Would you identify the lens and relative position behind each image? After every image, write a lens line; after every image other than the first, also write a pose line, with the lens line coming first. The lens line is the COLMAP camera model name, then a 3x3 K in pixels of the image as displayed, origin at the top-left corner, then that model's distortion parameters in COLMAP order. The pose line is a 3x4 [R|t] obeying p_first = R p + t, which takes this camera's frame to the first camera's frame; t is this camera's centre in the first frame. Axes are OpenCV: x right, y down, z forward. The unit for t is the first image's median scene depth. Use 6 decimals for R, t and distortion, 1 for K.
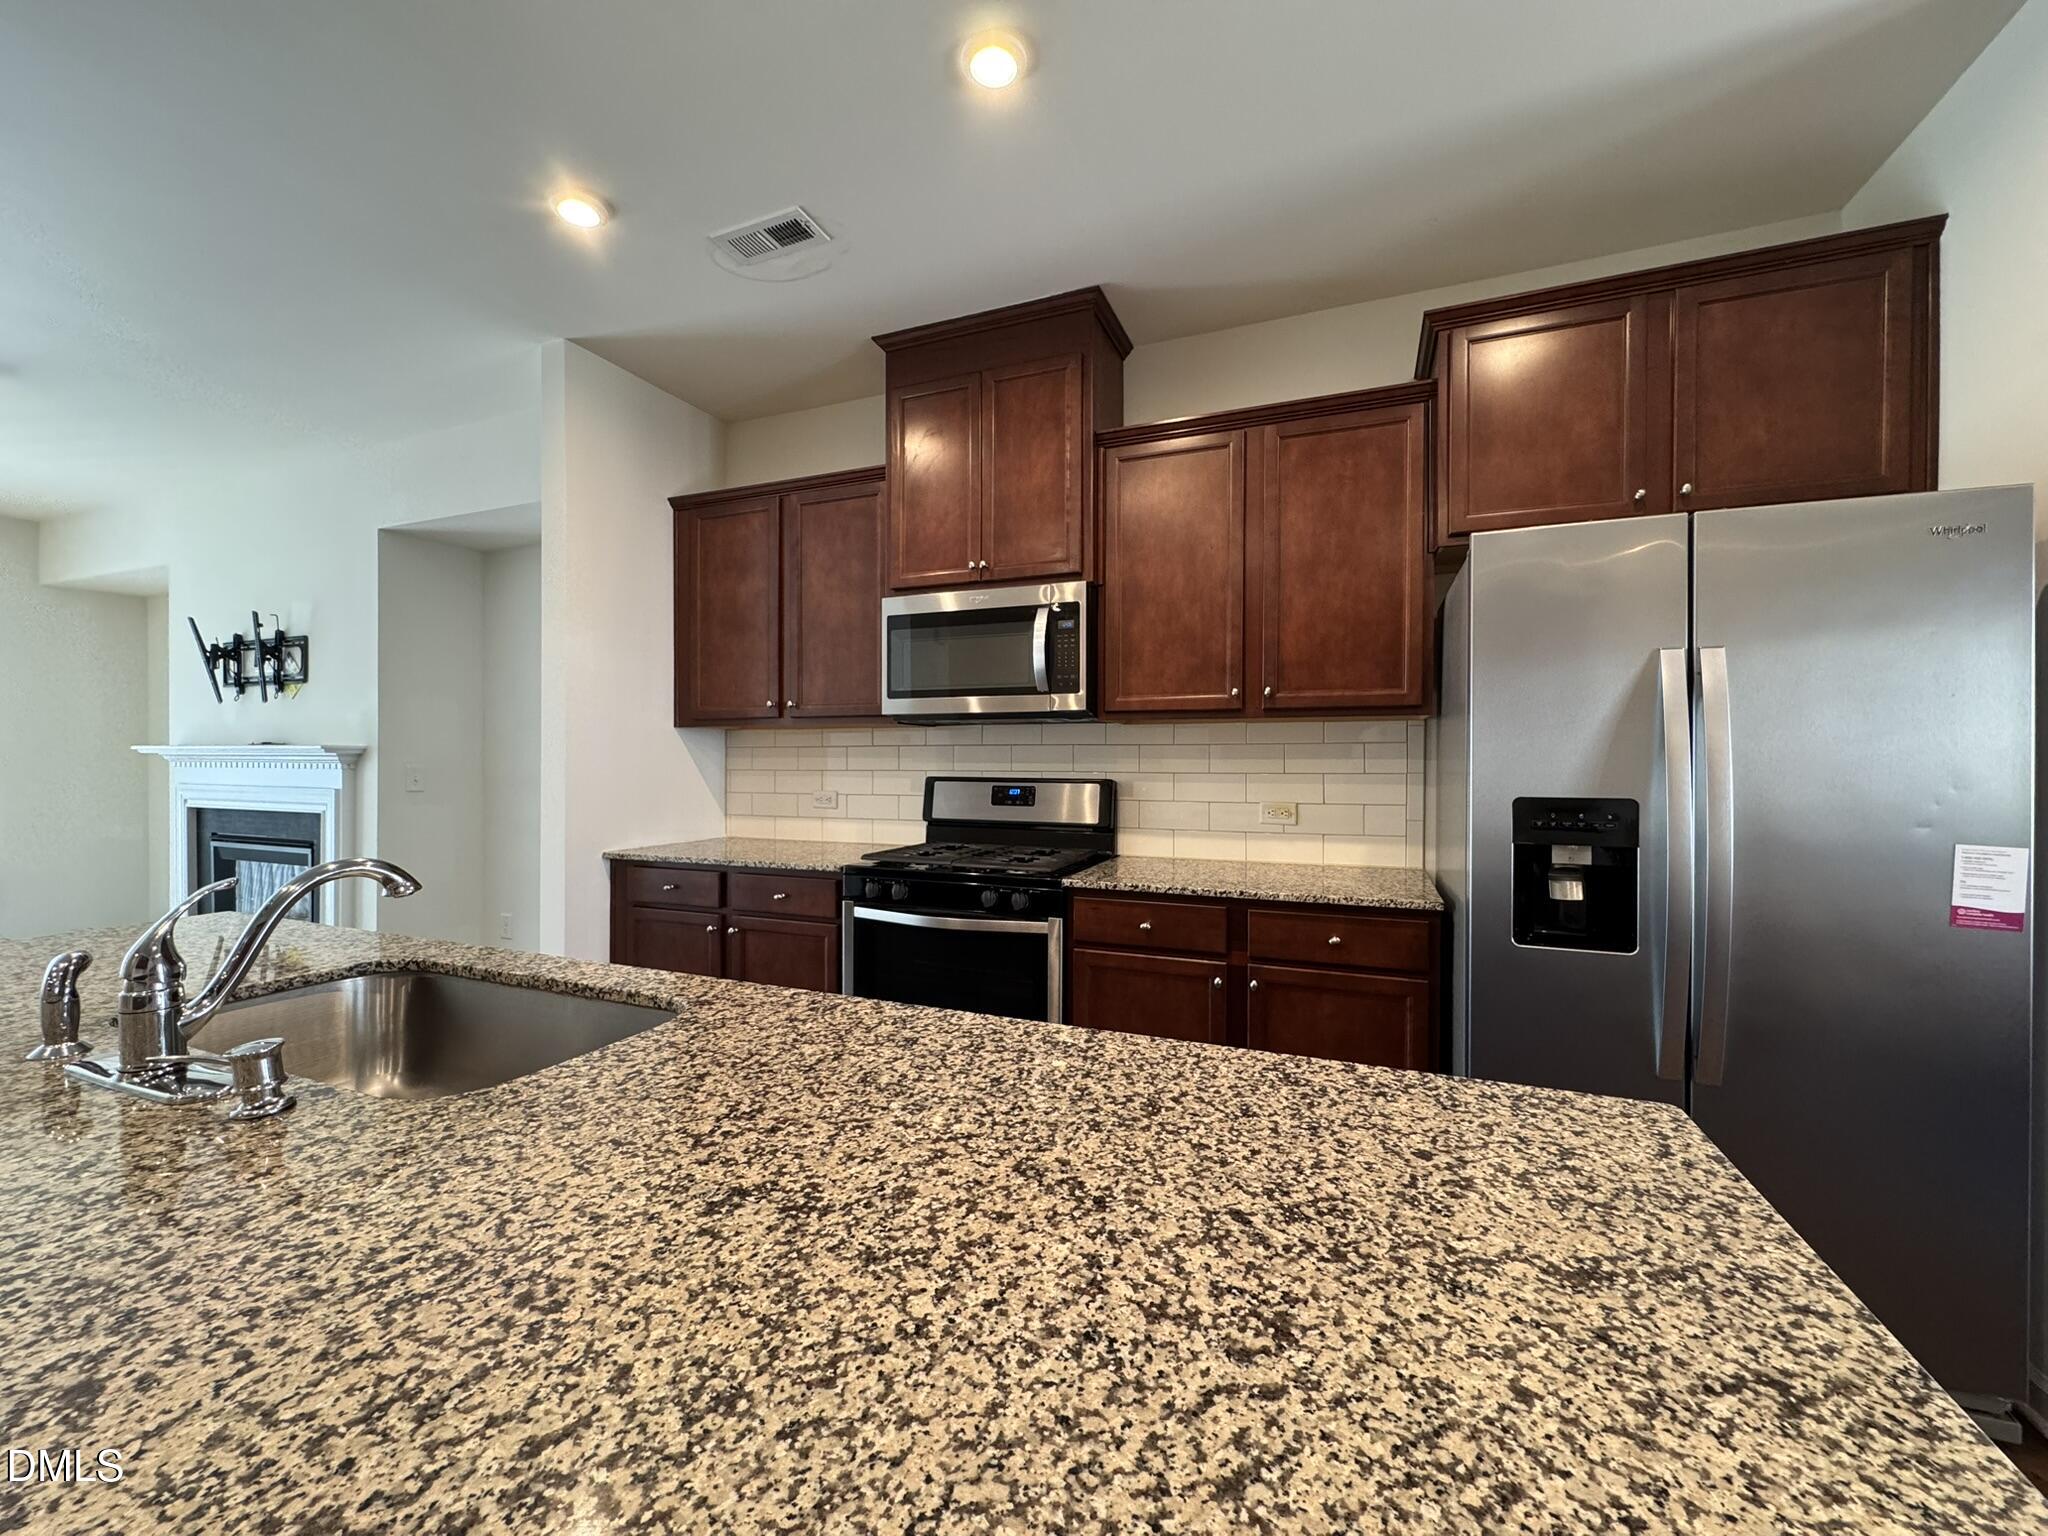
lens RADIAL K [[812.4, 0, 1030.5], [0, 812.4, 765.4], [0, 0, 1]] dist [-0.005422, 0.000835]
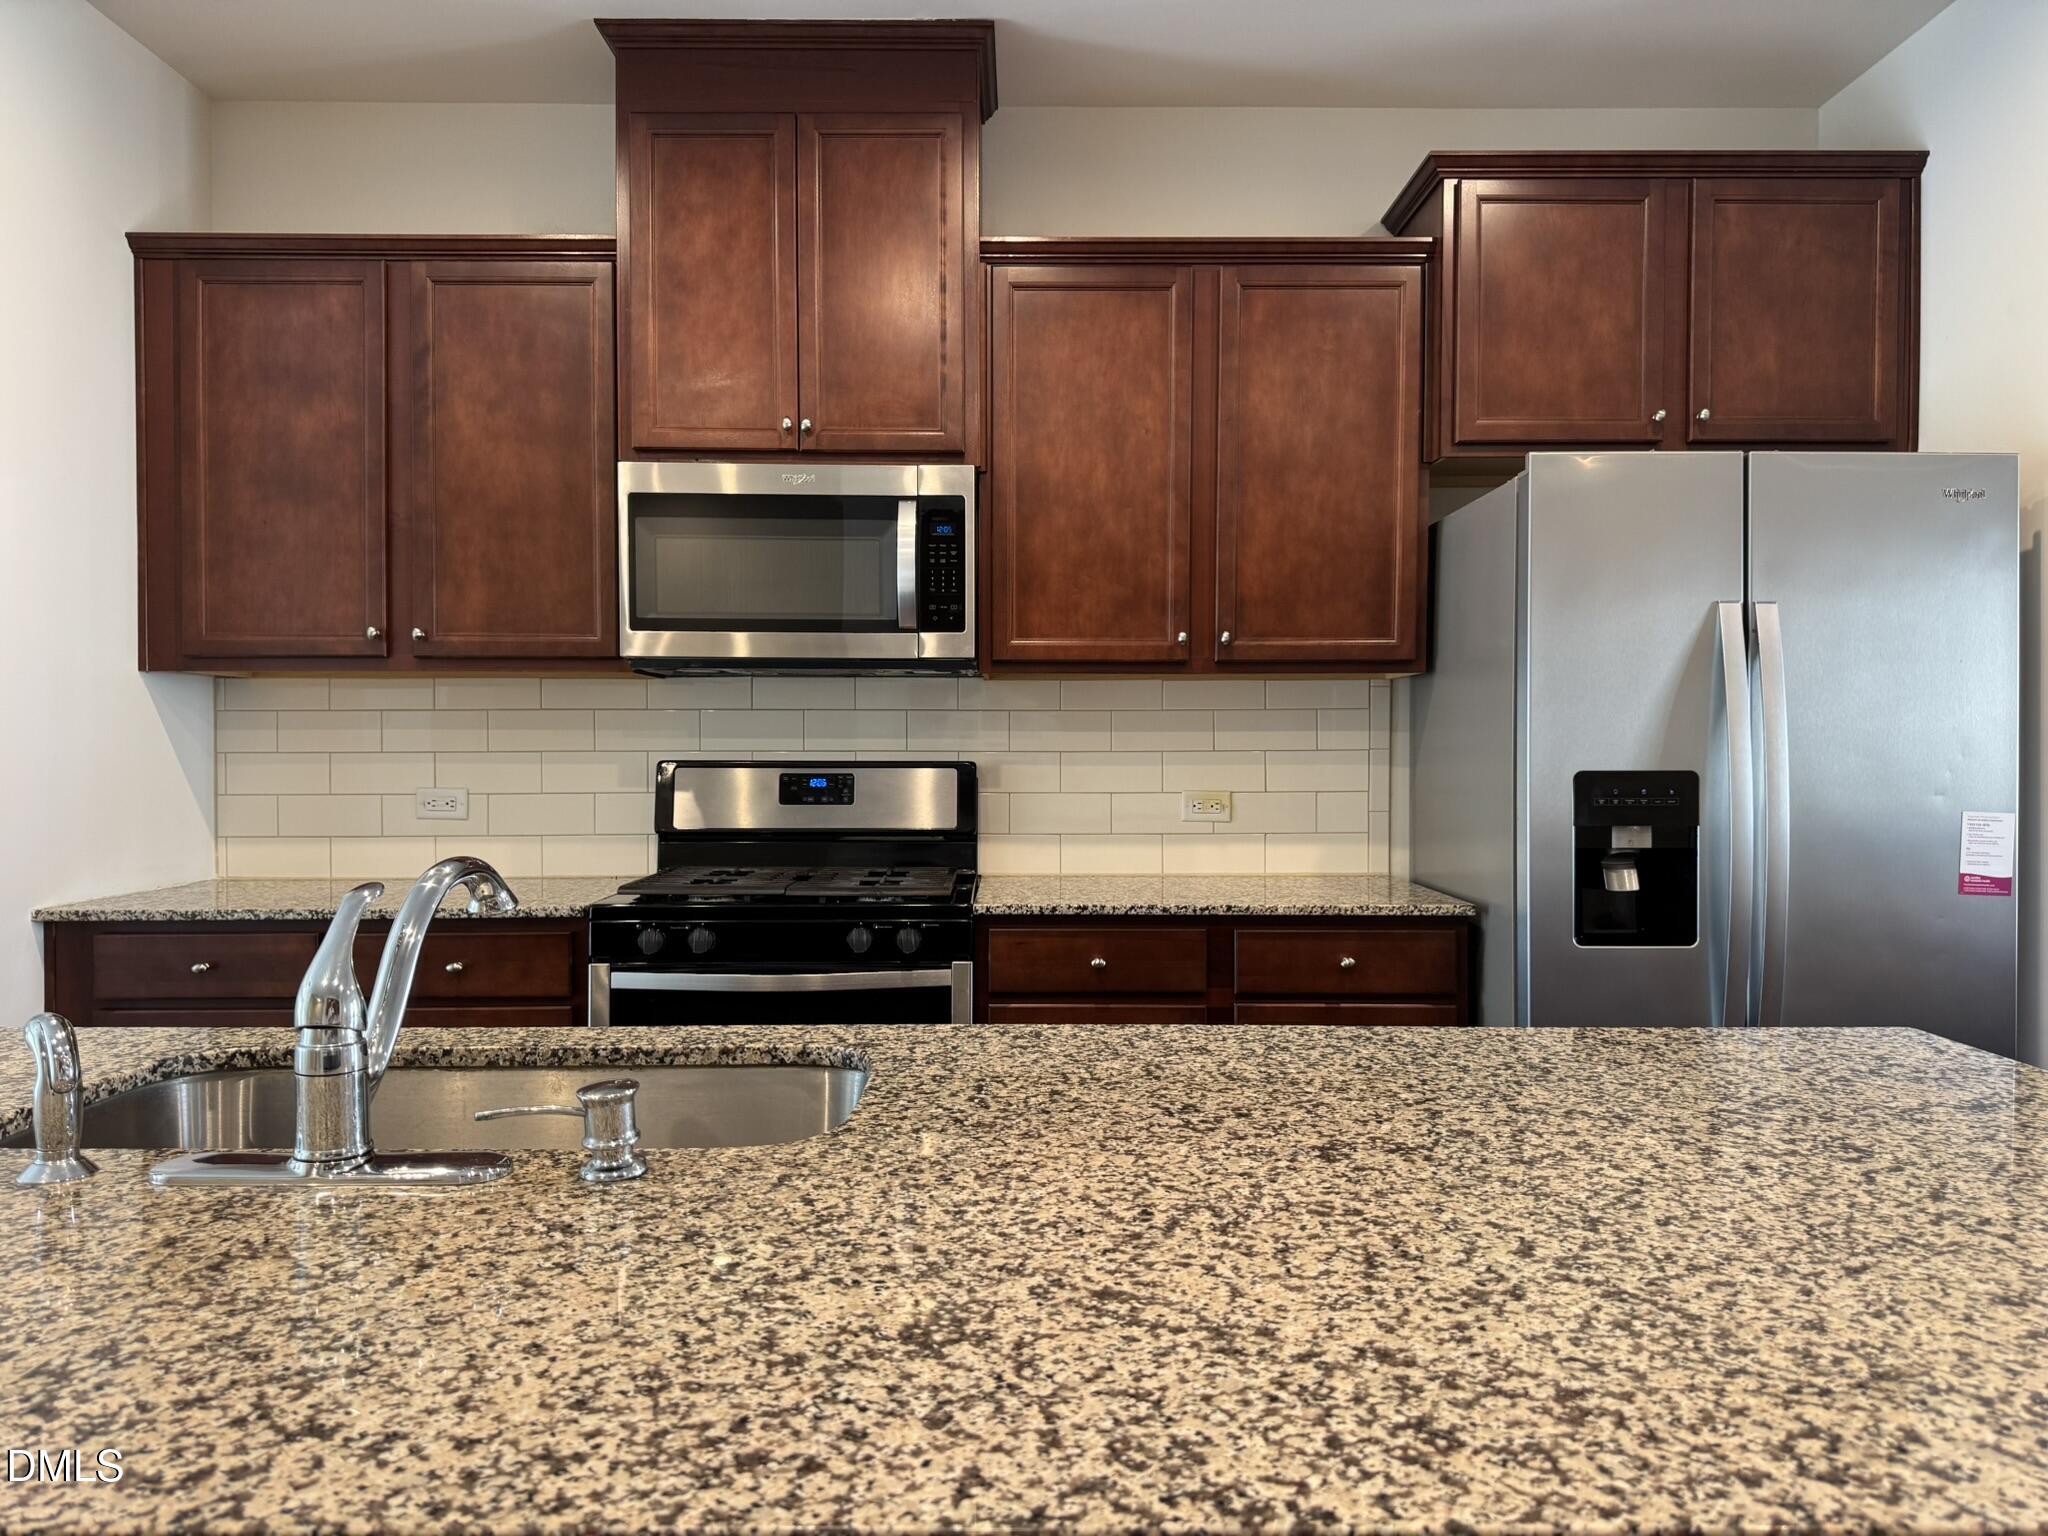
lens RADIAL K [[1445.3, 0, 1021.4], [0, 1445.3, 769.1], [0, 0, 1]] dist [0.049656, -0.064769]
pose [[0.923891, -0.008039, 0.382572, -0.419193], [0.004455, 0.999938, 0.010252, 0.015242], [-0.382631, -0.007767, 0.923869, -0.146139]]
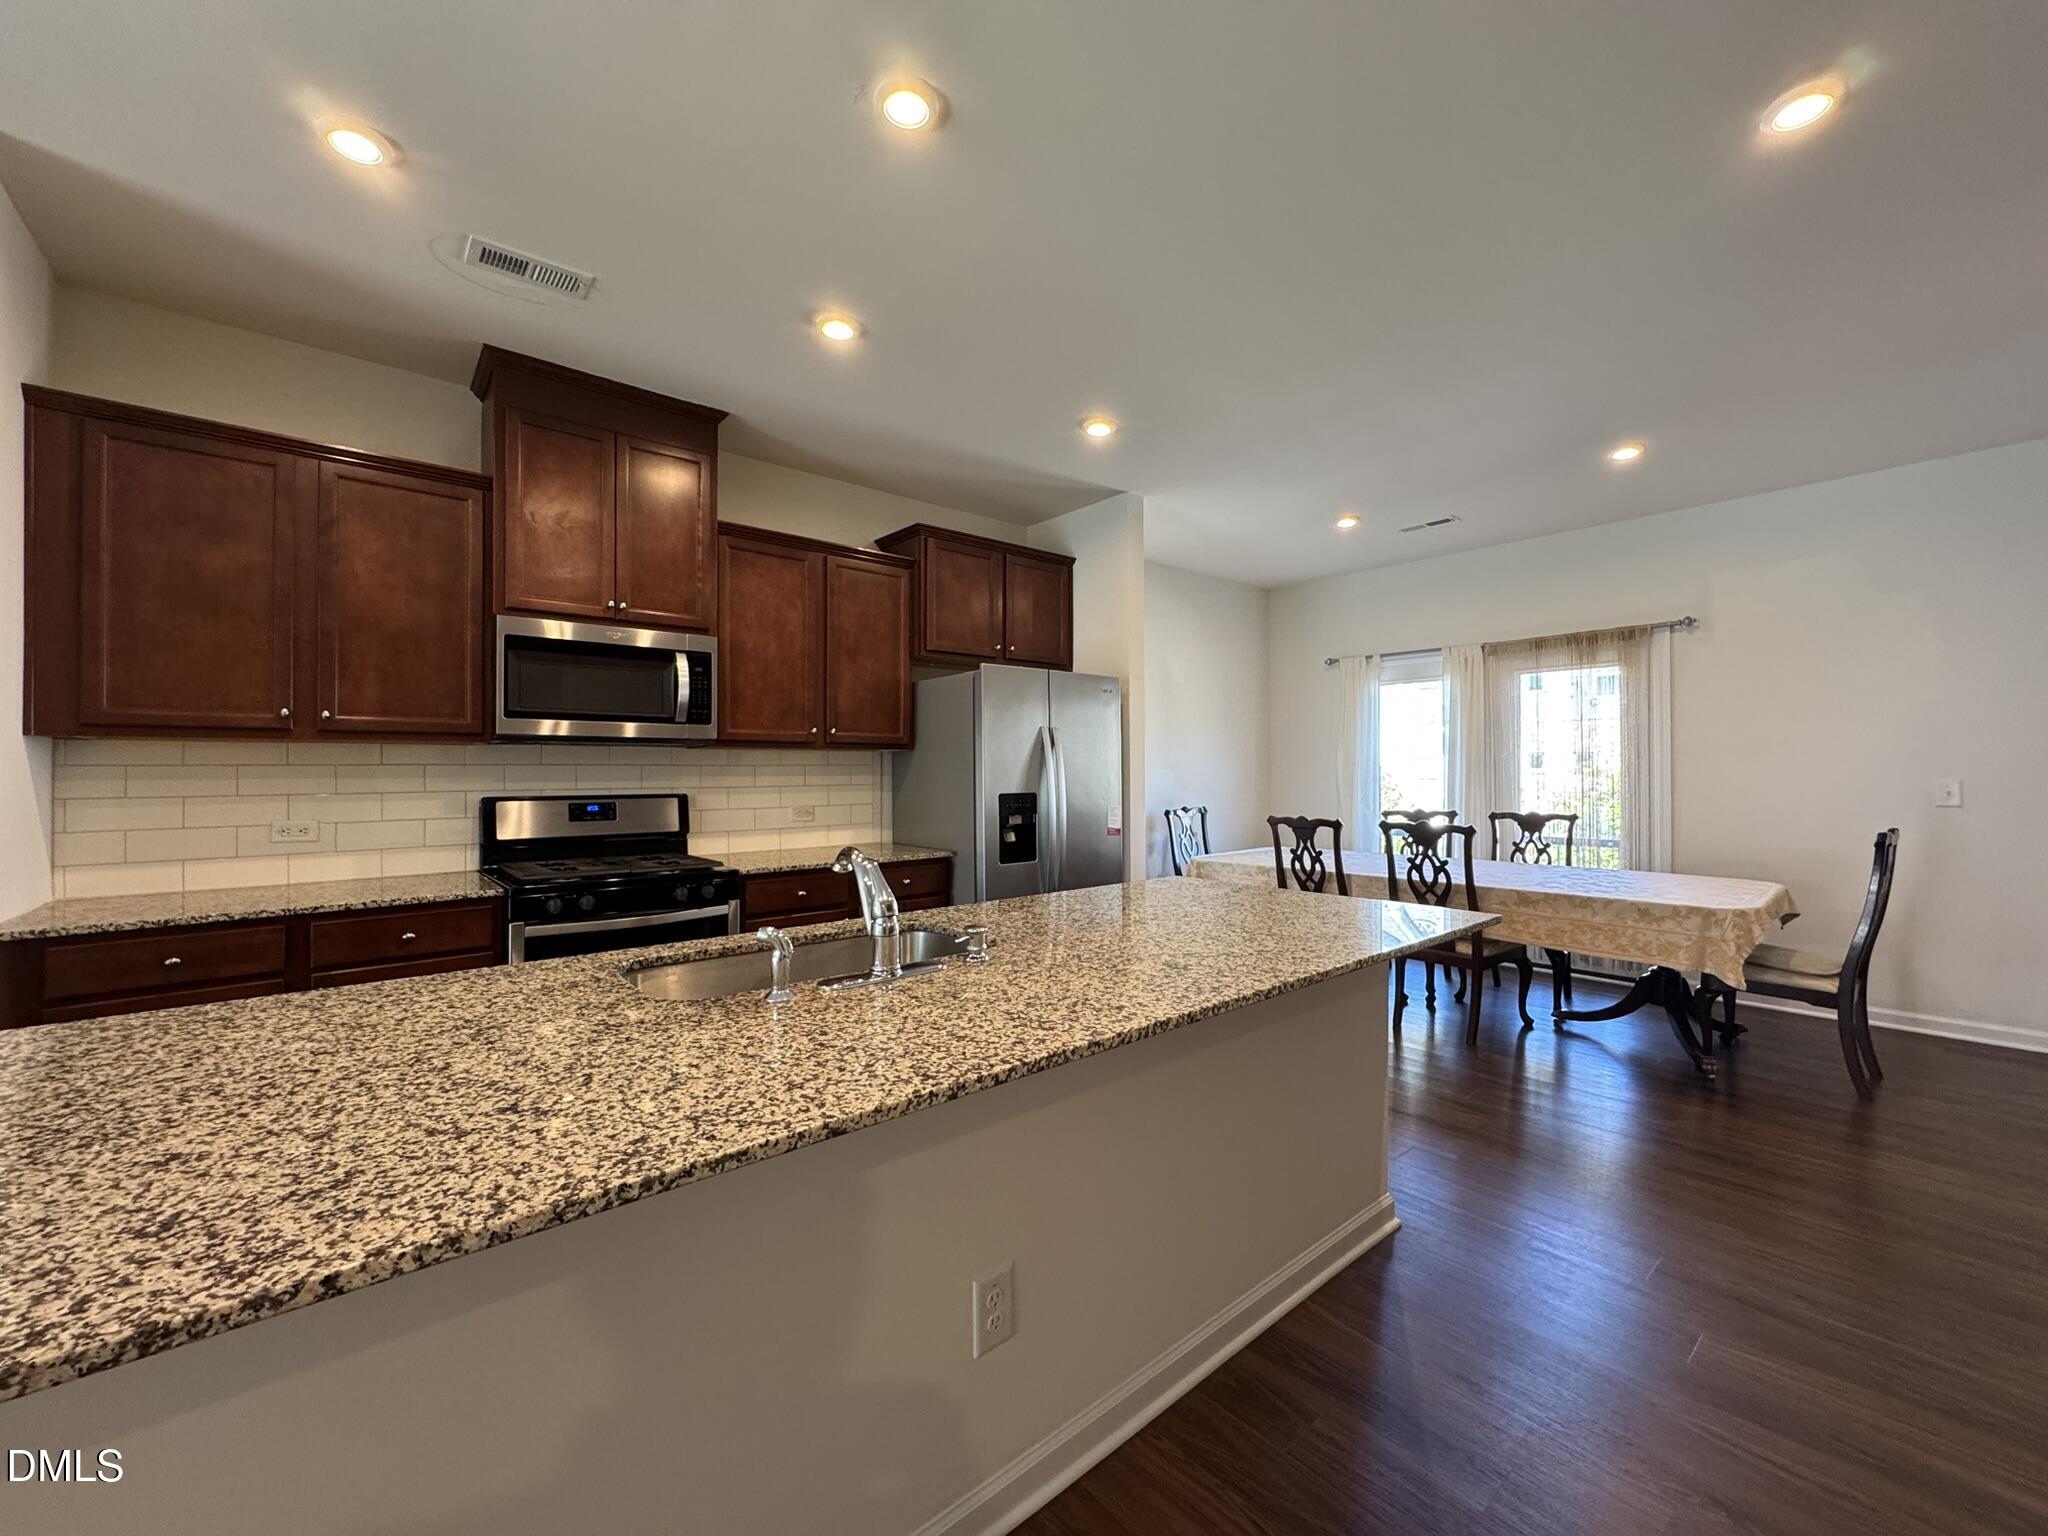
lens RADIAL K [[812.4, 0, 1023.8], [0, 812.4, 763.1], [0, 0, 1]] dist [-0.005422, 0.000835]
pose [[0.461050, 0.005493, 0.887357, -0.989722], [0.011628, 0.999858, -0.012231, -0.010610], [-0.887298, 0.015957, 0.460920, -0.014428]]
